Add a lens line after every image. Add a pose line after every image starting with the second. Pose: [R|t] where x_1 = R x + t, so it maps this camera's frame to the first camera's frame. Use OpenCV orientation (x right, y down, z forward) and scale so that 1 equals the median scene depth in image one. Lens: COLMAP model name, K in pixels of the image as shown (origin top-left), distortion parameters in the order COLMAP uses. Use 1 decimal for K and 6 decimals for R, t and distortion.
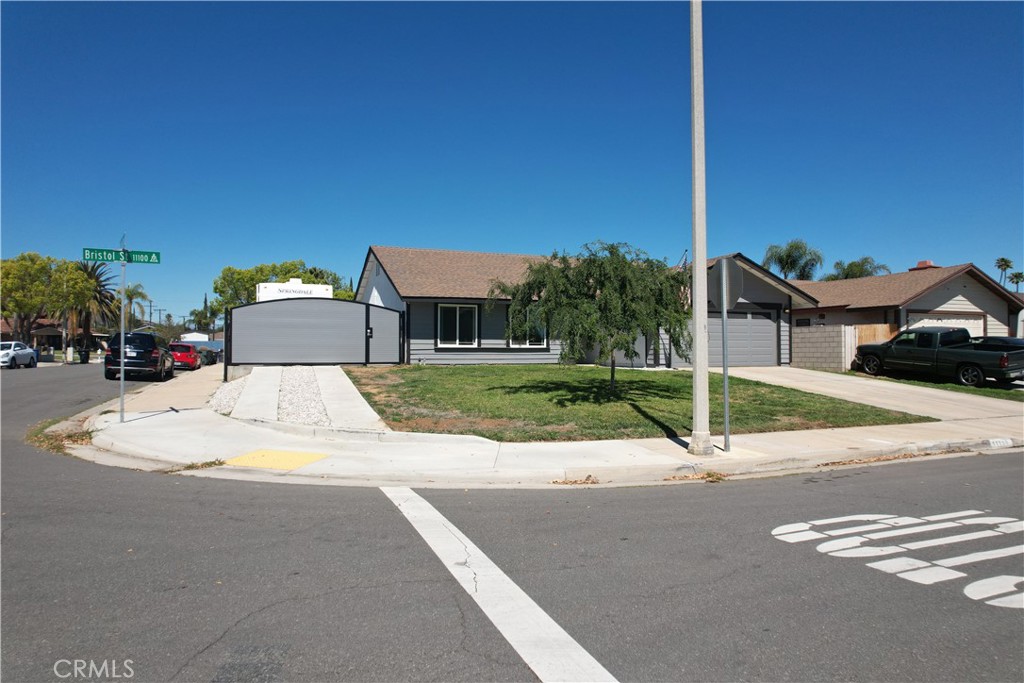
lens RADIAL K [[653.9, 0, 514.3], [0, 653.9, 341.3], [0, 0, 1]] dist [-0.070880, 0.064506]
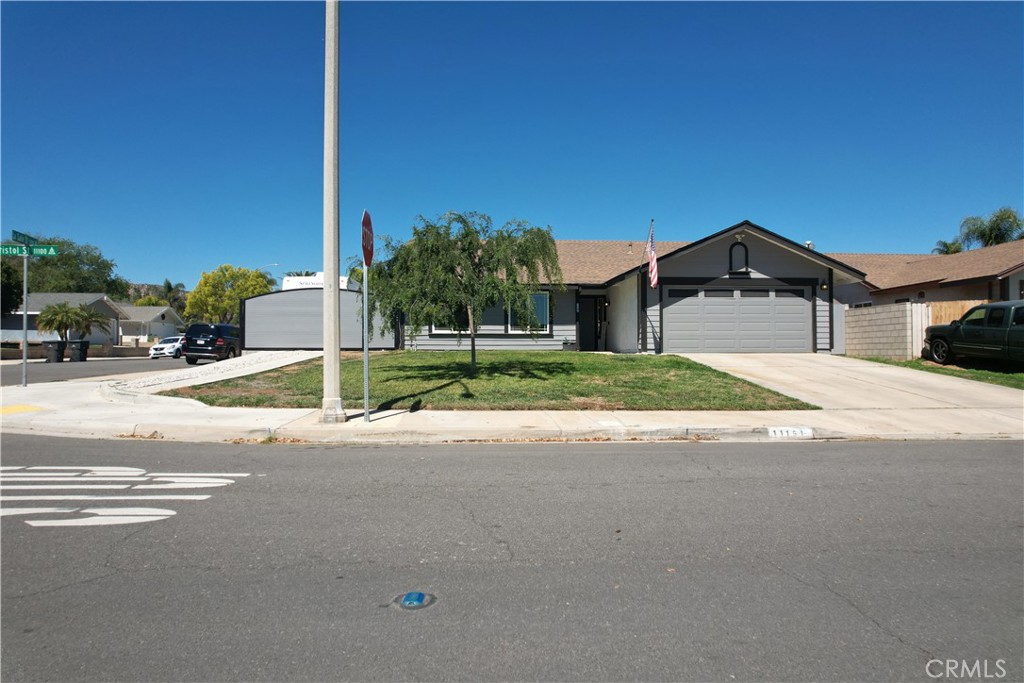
lens RADIAL K [[653.9, 0, 513.6], [0, 653.9, 343.9], [0, 0, 1]] dist [-0.070880, 0.064506]
pose [[0.941762, -0.004689, -0.336249, 0.340386], [0.005596, 0.999983, 0.001729, 0.024404], [0.336235, -0.003510, 0.941772, 0.082856]]
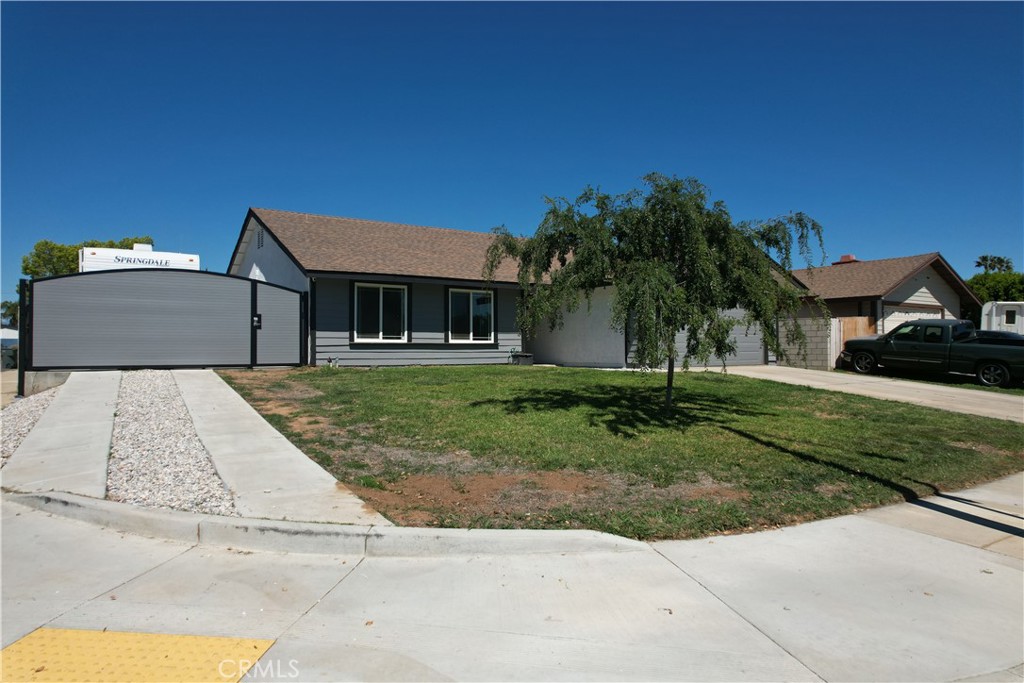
lens RADIAL K [[653.9, 0, 515.7], [0, 653.9, 341.7], [0, 0, 1]] dist [-0.070880, 0.064506]
pose [[0.979100, -0.000140, 0.203379, -0.087595], [-0.000336, 0.999997, 0.002307, 0.006450], [-0.203379, -0.002328, 0.979097, 0.251468]]
